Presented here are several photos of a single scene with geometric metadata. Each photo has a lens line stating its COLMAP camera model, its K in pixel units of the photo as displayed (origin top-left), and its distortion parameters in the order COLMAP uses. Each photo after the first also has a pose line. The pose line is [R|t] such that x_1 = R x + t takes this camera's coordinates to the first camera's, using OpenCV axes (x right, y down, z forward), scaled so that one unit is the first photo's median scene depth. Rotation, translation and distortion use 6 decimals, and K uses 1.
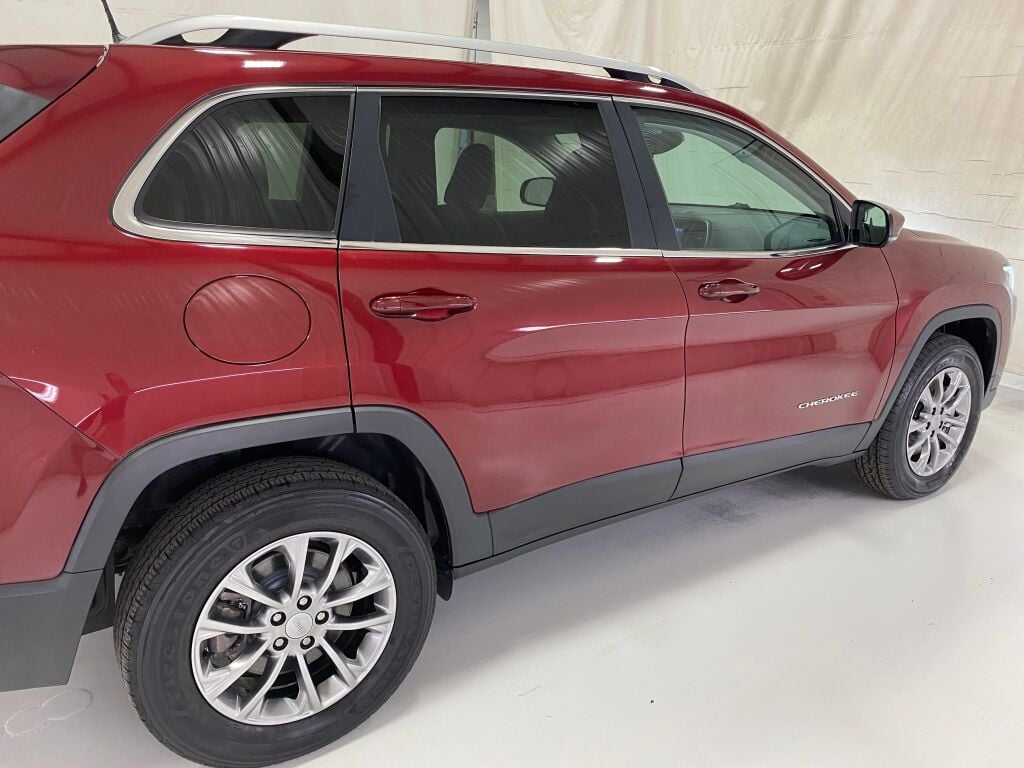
lens RADIAL K [[794.1, 0, 512.0], [0, 794.1, 384.0], [0, 0, 1]] dist [0.021603, -0.010961]
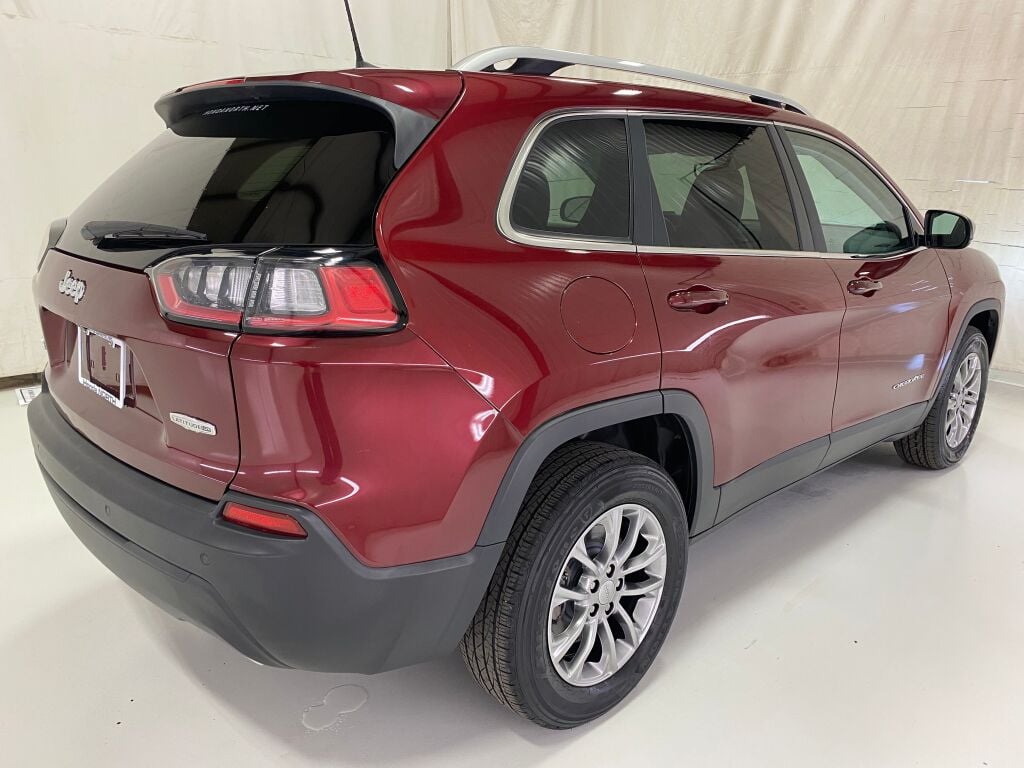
lens RADIAL K [[787.3, 0, 492.8], [0, 787.3, 382.3], [0, 0, 1]] dist [0.083699, -0.094102]
pose [[0.985406, -0.045498, 0.164025, -0.553316], [0.050773, 0.998315, -0.028107, 0.032961], [-0.162470, 0.036025, 0.986056, -0.066868]]
